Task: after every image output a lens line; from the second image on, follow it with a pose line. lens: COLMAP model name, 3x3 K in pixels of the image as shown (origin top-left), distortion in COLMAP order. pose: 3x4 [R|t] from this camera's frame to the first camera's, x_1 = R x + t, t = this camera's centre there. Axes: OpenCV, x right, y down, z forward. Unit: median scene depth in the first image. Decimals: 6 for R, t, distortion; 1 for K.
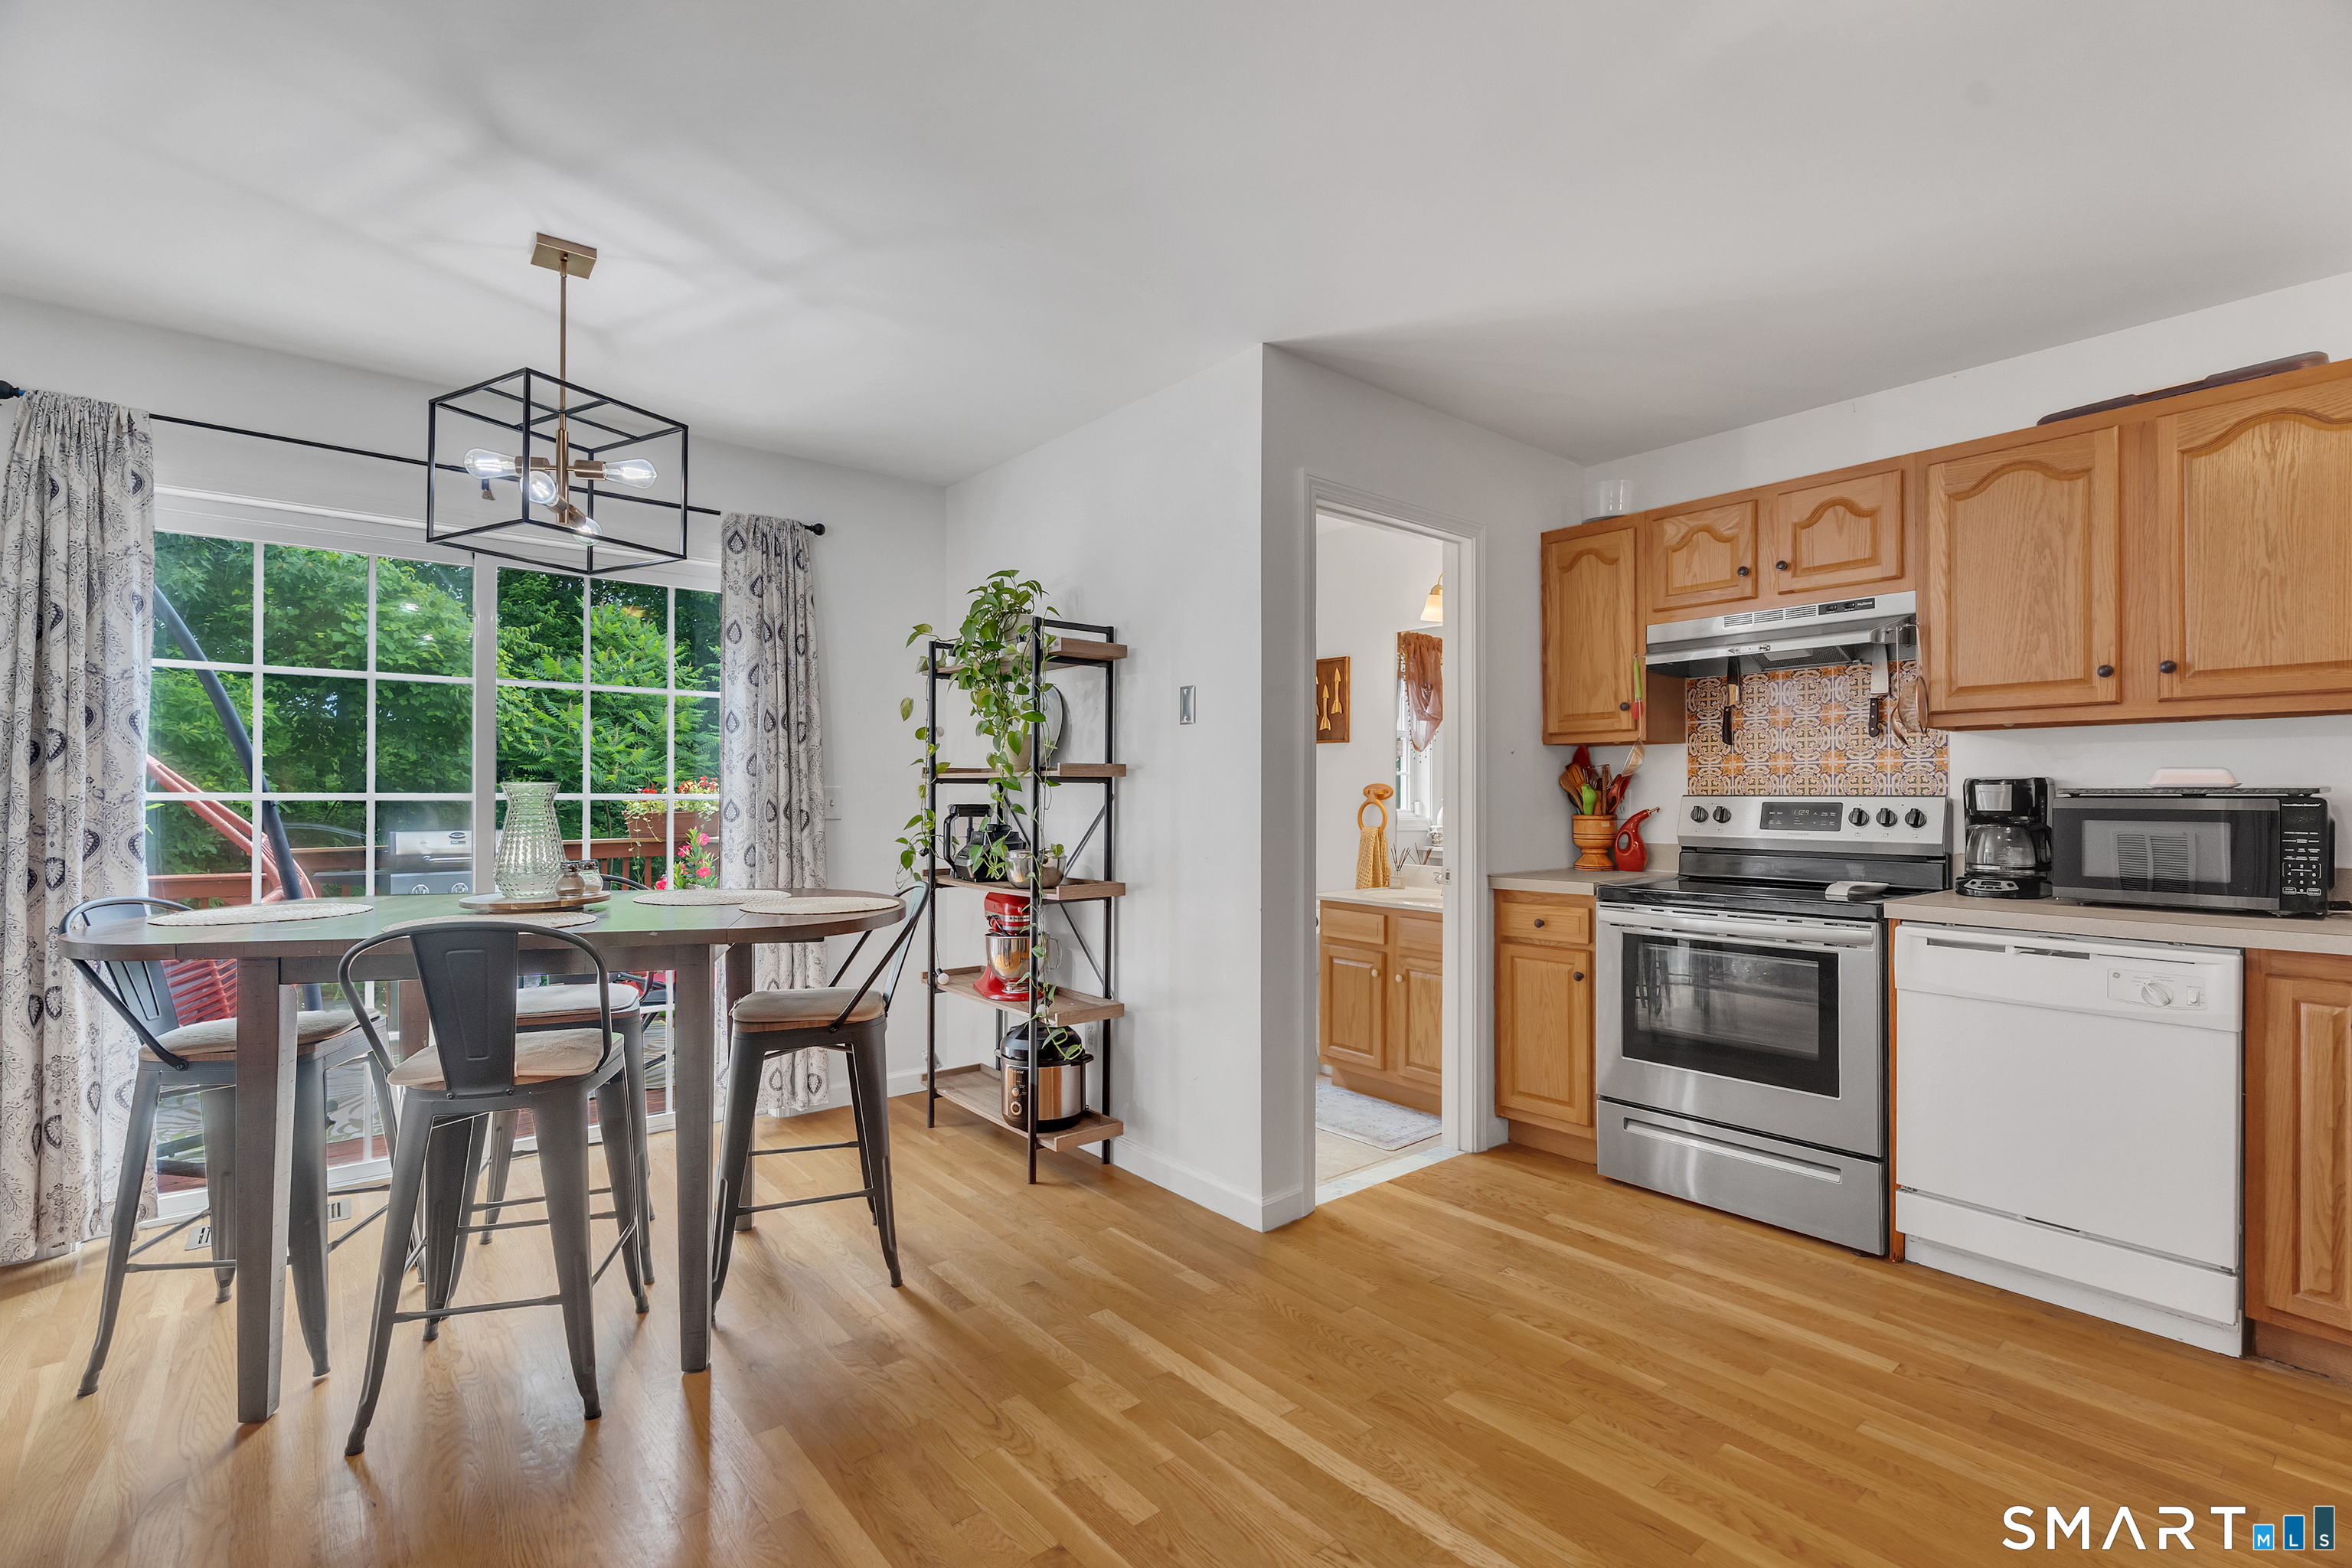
lens RADIAL K [[1038.3, 0, 1182.8], [0, 1038.3, 794.4], [0, 0, 1]] dist [0.000586, 0.007438]
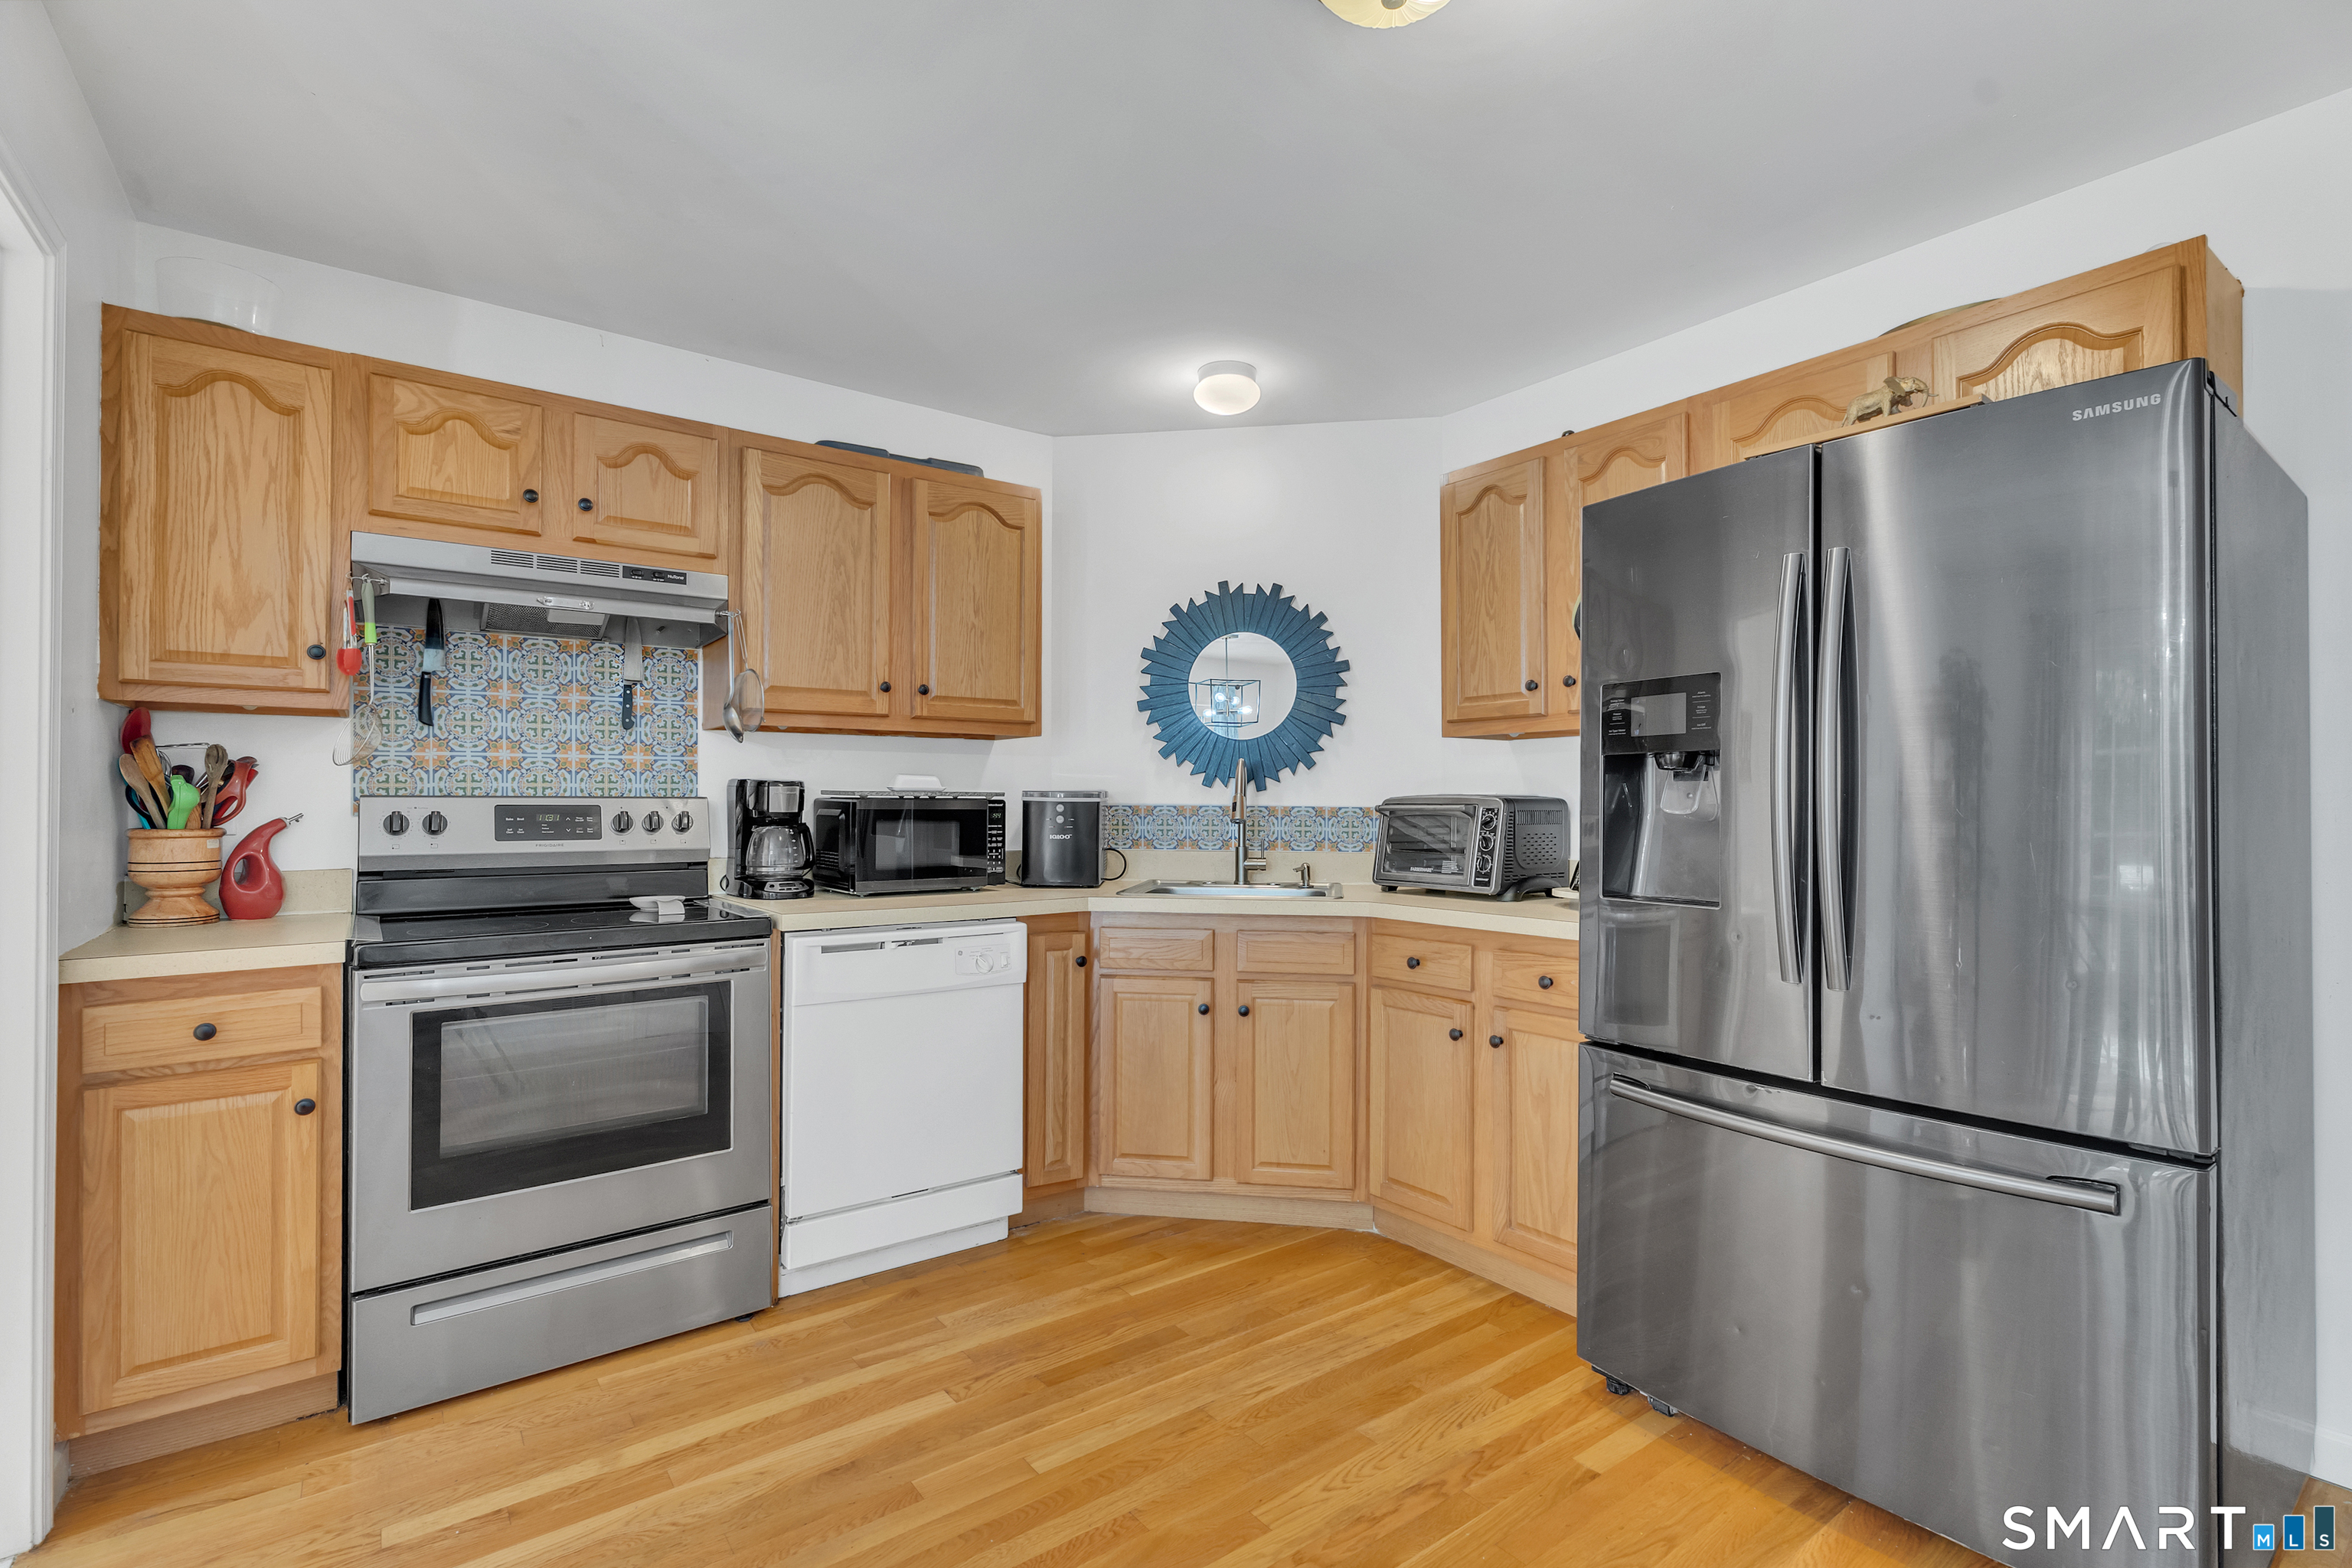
lens RADIAL K [[1038.3, 0, 1182.8], [0, 1038.3, 794.4], [0, 0, 1]] dist [0.000586, 0.007438]
pose [[0.083230, 0.003690, 0.996524, -0.168776], [-0.004126, 0.999986, -0.003358, -0.000002], [-0.996522, -0.003833, 0.083244, 0.481456]]
